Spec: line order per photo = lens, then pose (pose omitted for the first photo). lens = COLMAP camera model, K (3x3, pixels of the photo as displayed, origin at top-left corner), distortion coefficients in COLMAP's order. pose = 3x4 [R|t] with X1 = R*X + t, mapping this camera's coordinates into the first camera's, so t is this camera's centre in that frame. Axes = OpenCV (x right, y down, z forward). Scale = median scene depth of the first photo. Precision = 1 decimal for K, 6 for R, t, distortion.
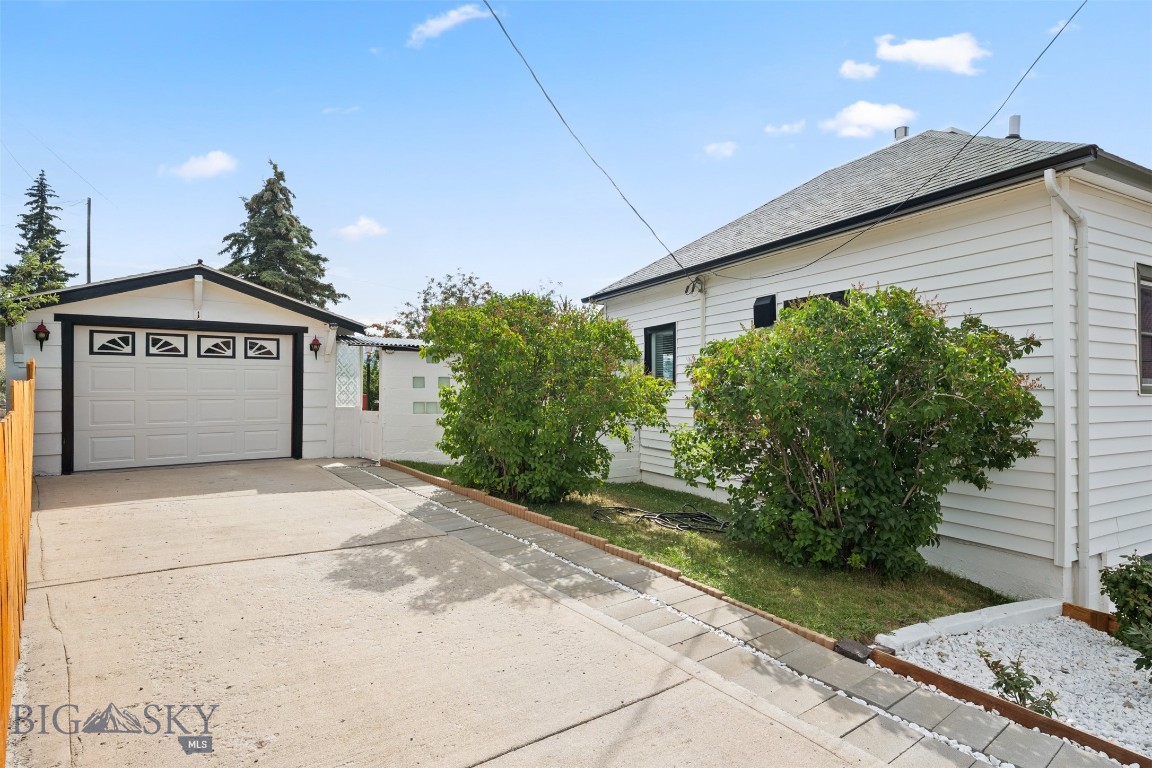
lens RADIAL K [[593.9, 0, 576.0], [0, 593.9, 384.4], [0, 0, 1]] dist [0.001121, 0.000203]
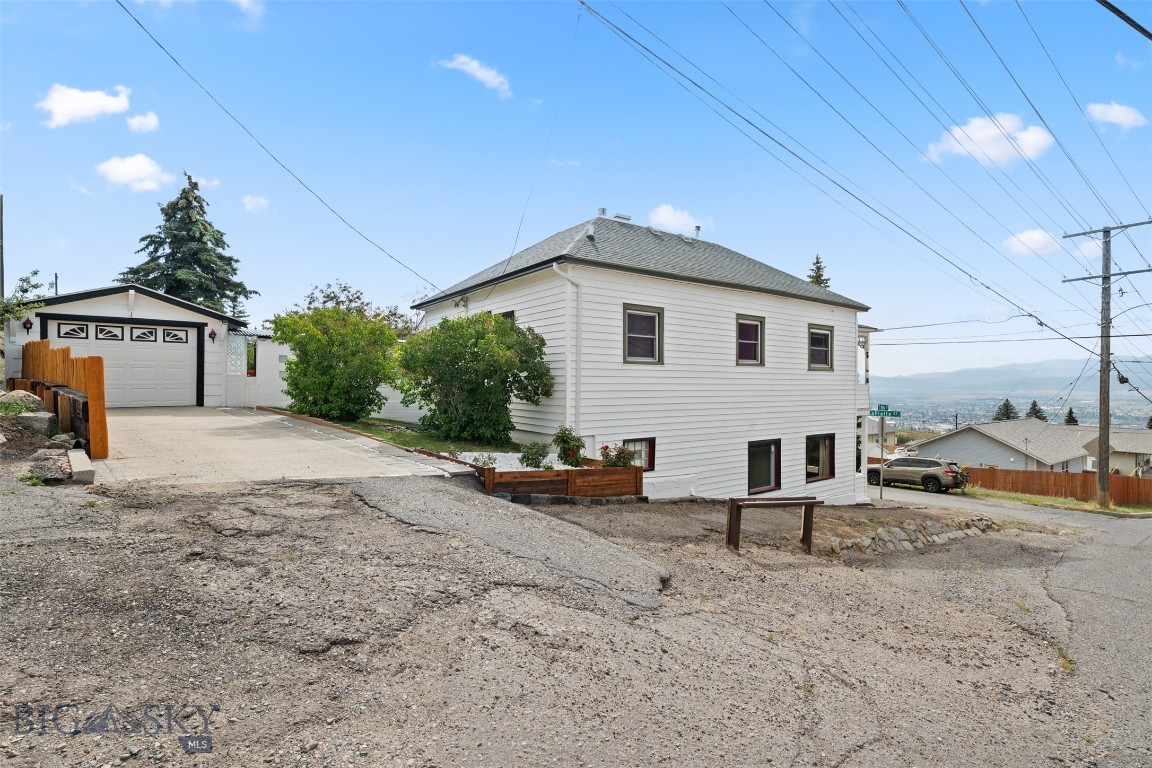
lens RADIAL K [[539.6, 0, 576.0], [0, 539.6, 384.0], [0, 0, 1]] dist [0.000923, 0.000139]
pose [[0.989141, 0.003730, 0.146925, 0.291851], [-0.006199, 0.999847, 0.016351, 0.034314], [-0.146842, -0.017084, 0.989012, -0.536480]]
